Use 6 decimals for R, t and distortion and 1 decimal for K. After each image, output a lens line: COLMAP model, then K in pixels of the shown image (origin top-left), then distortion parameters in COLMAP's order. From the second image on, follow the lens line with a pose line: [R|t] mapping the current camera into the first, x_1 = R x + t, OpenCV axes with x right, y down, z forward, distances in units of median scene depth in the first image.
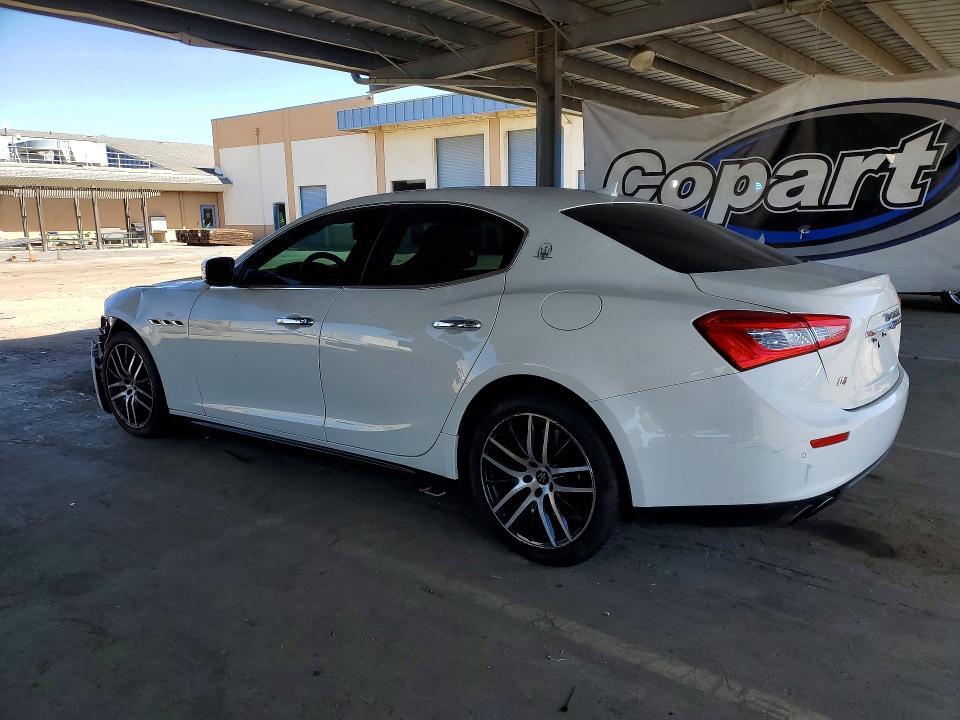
lens RADIAL K [[759.9, 0, 473.9], [0, 759.9, 364.5], [0, 0, 1]] dist [0.002661, 0.031784]
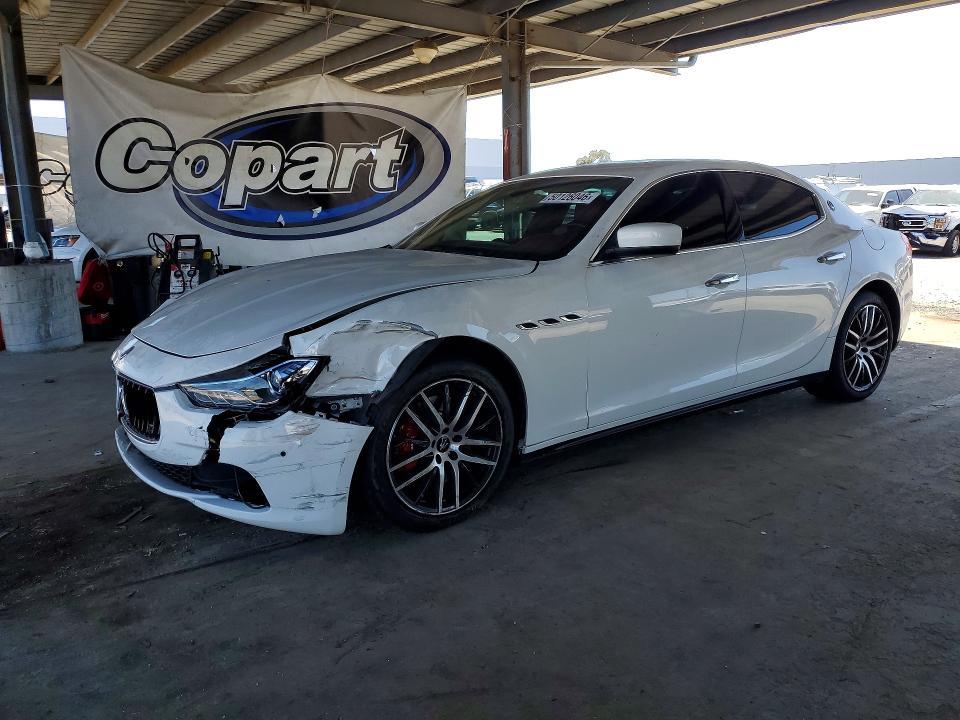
lens RADIAL K [[759.9, 0, 479.9], [0, 759.9, 350.0], [0, 0, 1]] dist [0.002661, 0.031784]
pose [[0.281184, -0.177370, 0.943120, -0.590800], [0.188616, 0.973816, 0.126909, -0.070806], [-0.940935, 0.142203, 0.307276, 0.450348]]
